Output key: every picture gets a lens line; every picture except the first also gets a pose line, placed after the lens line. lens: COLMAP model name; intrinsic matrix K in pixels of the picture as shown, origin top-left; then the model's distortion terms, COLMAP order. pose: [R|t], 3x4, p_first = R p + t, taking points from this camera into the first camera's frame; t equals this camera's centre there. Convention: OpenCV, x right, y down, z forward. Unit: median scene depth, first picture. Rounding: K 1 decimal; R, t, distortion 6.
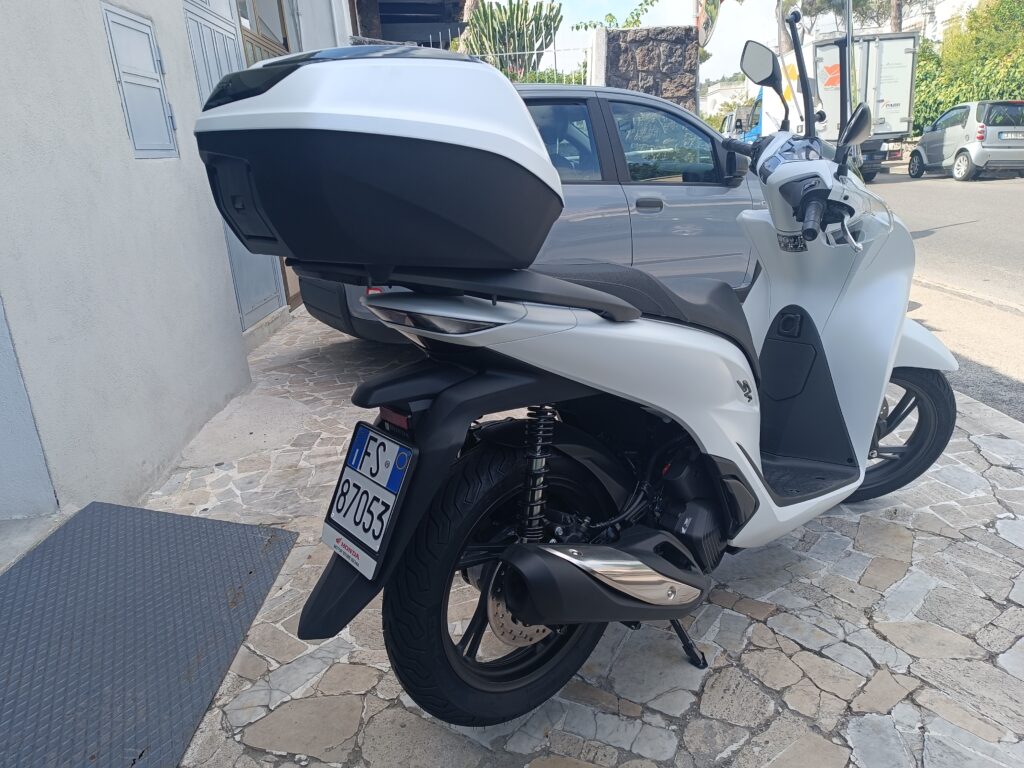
lens RADIAL K [[689.4, 0, 512.0], [0, 689.4, 381.0], [0, 0, 1]] dist [0.016103, -0.001674]
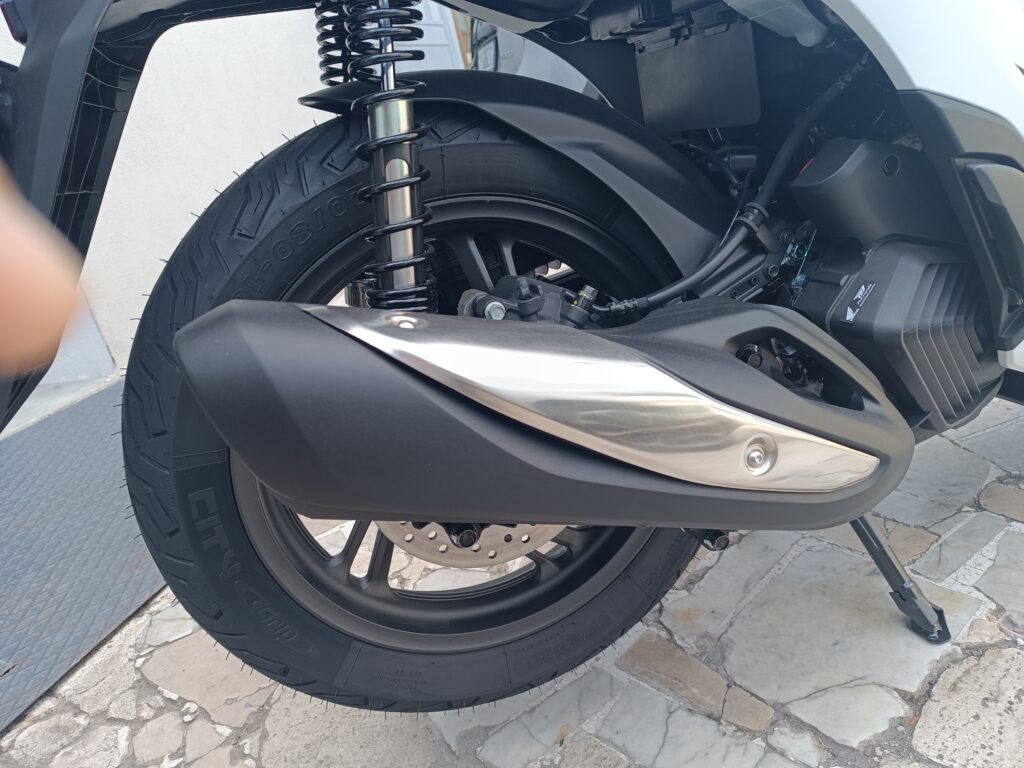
lens RADIAL K [[740.5, 0, 497.8], [0, 740.5, 367.8], [0, 0, 1]] dist [0.010734, -0.010568]
pose [[0.931751, -0.018627, -0.362620, 0.199246], [0.064233, 0.991388, 0.114121, 0.172353], [0.357372, -0.129624, 0.924923, 0.500261]]
